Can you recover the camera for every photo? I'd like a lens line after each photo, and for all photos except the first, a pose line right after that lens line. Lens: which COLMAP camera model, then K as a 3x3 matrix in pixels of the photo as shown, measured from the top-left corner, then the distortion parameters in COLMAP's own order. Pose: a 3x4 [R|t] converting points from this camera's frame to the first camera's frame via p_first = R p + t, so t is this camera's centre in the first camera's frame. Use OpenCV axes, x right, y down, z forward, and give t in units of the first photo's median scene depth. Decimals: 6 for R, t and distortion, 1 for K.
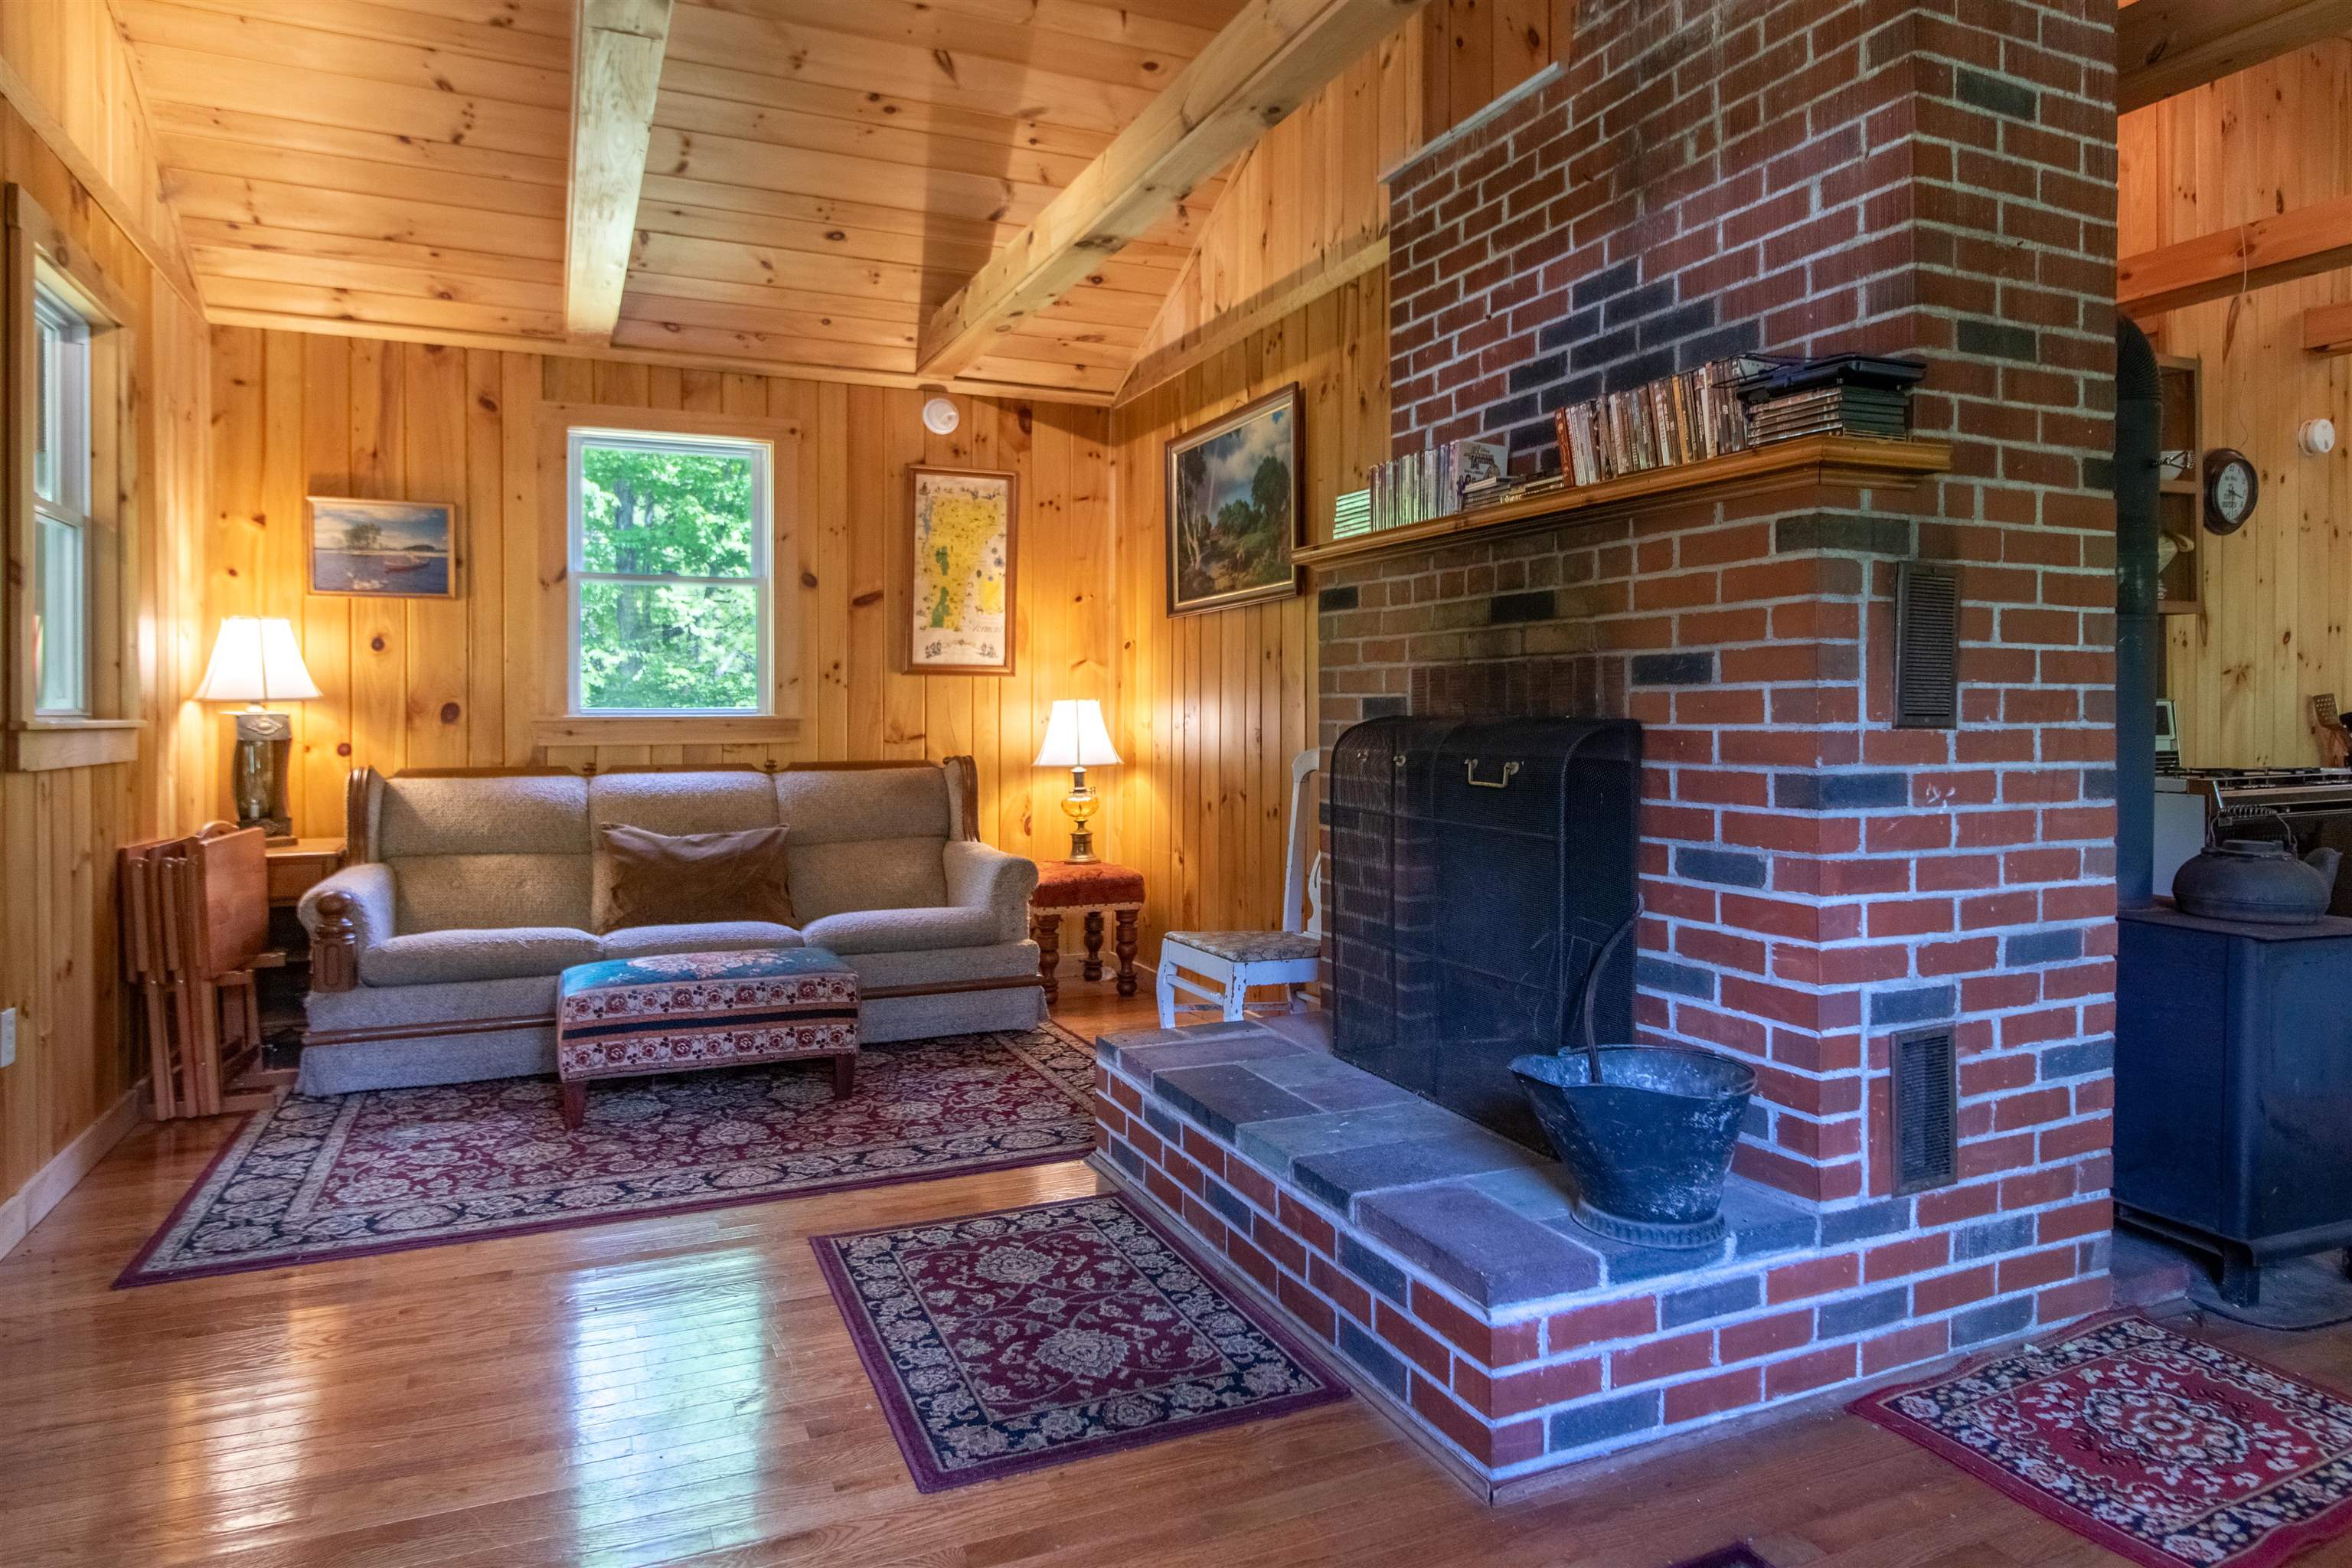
lens RADIAL K [[1380.7, 0, 1161.6], [0, 1380.7, 722.8], [0, 0, 1]] dist [-0.000500, -0.001006]
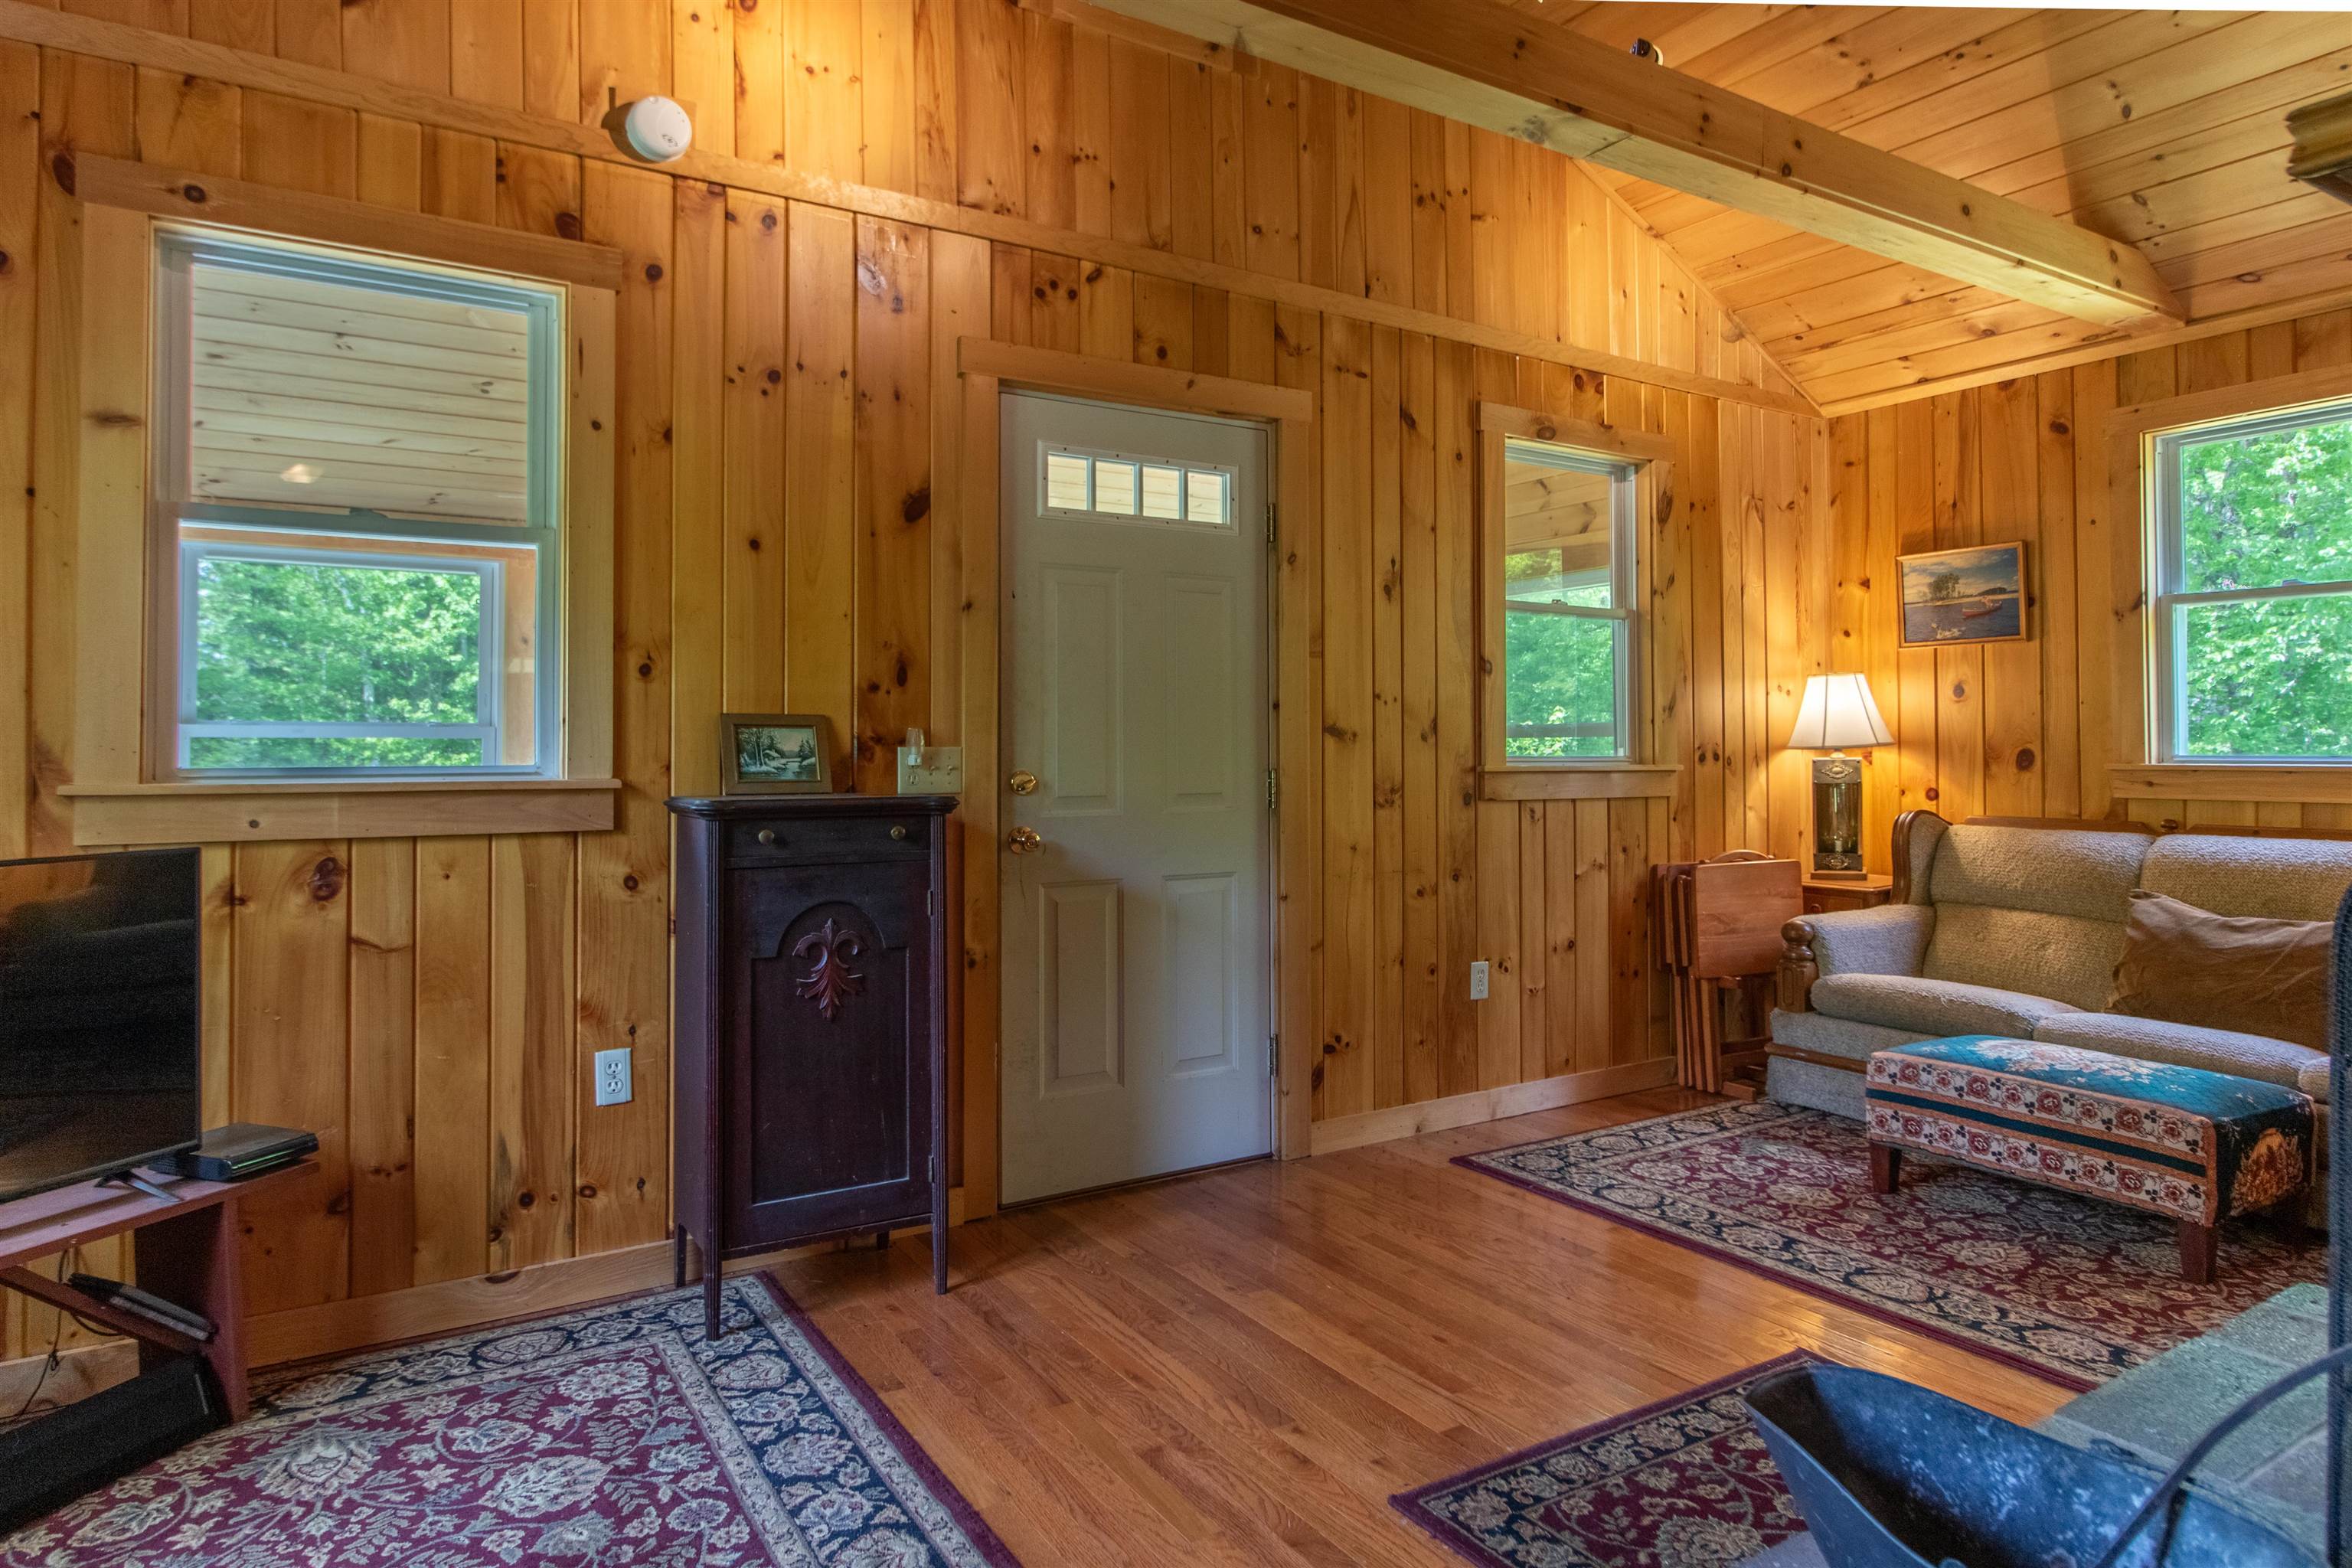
lens RADIAL K [[1380.7, 0, 1161.6], [0, 1380.7, 722.8], [0, 0, 1]] dist [-0.000500, -0.001006]
pose [[0.139694, -0.016654, -0.990055, 0.611028], [-0.008111, 0.999806, -0.017963, -0.018398], [0.990161, 0.010539, 0.139532, 0.483046]]
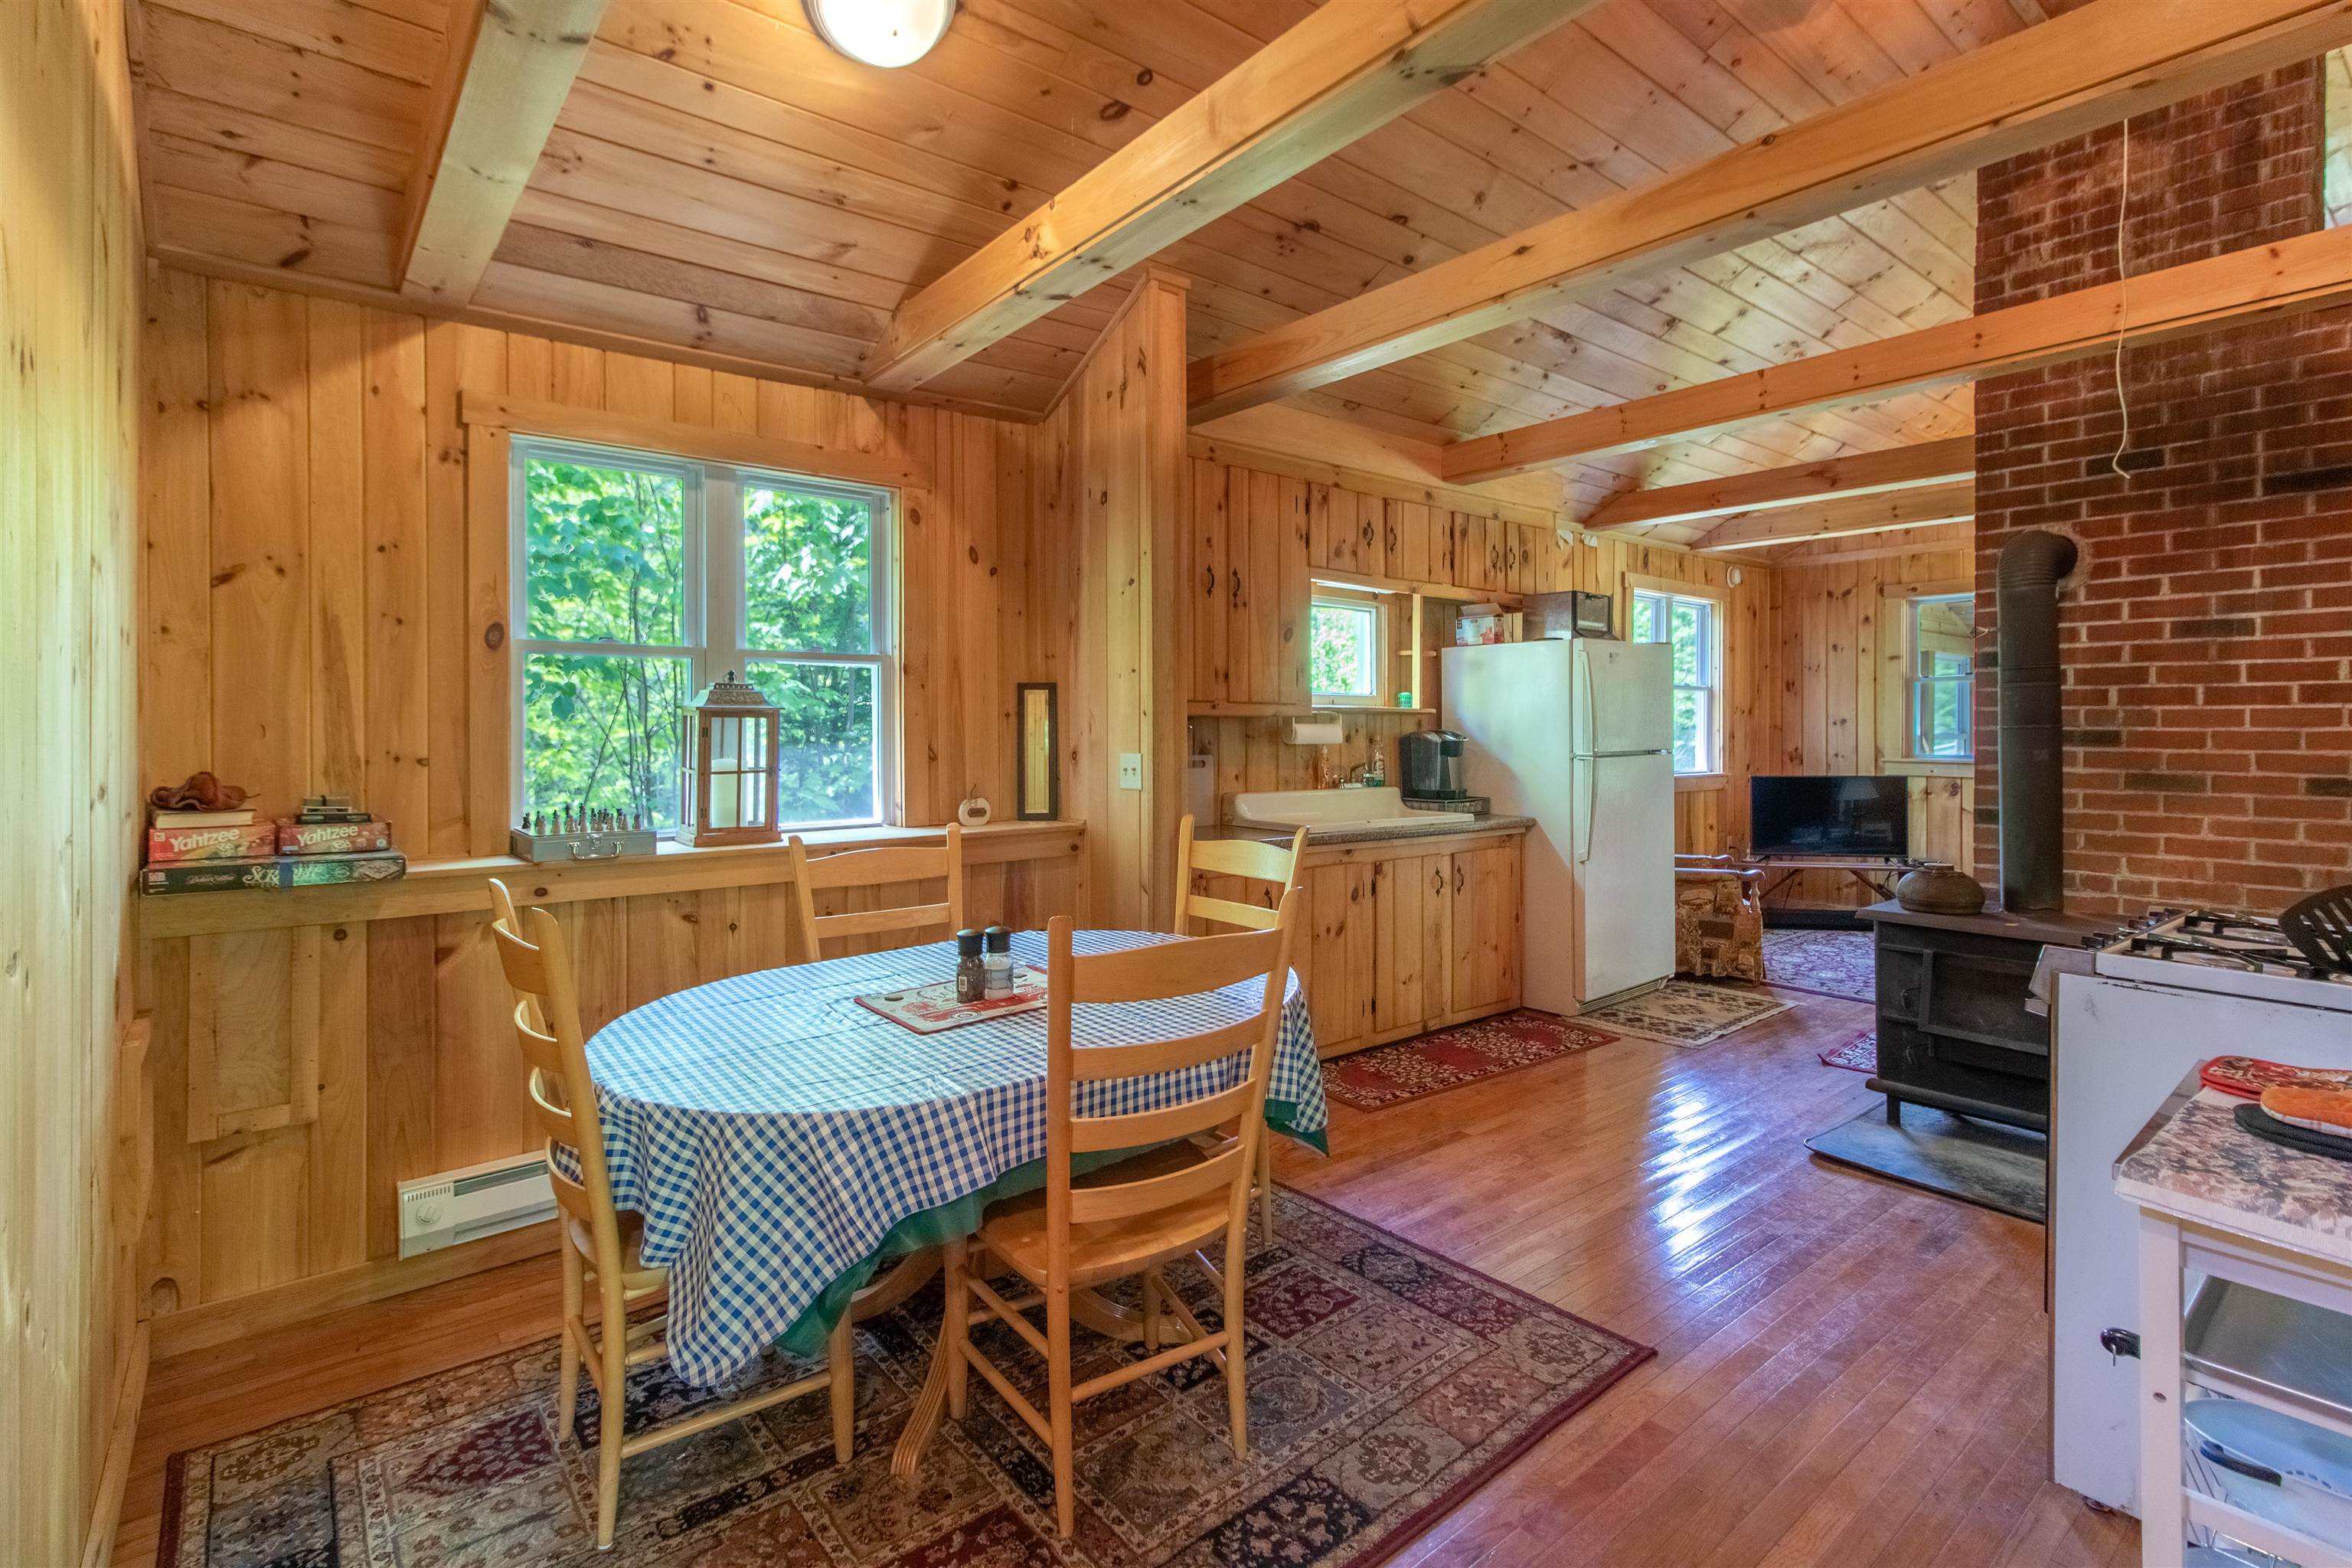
lens RADIAL K [[1091.3, 0, 1201.9], [0, 1091.3, 726.7], [0, 0, 1]] dist [0.003636, 0.000336]
pose [[-0.959229, 0.003401, -0.282610, 1.969110], [0.000410, 0.999943, 0.010640, -0.092892], [0.282630, 0.010091, -0.959176, 1.992347]]
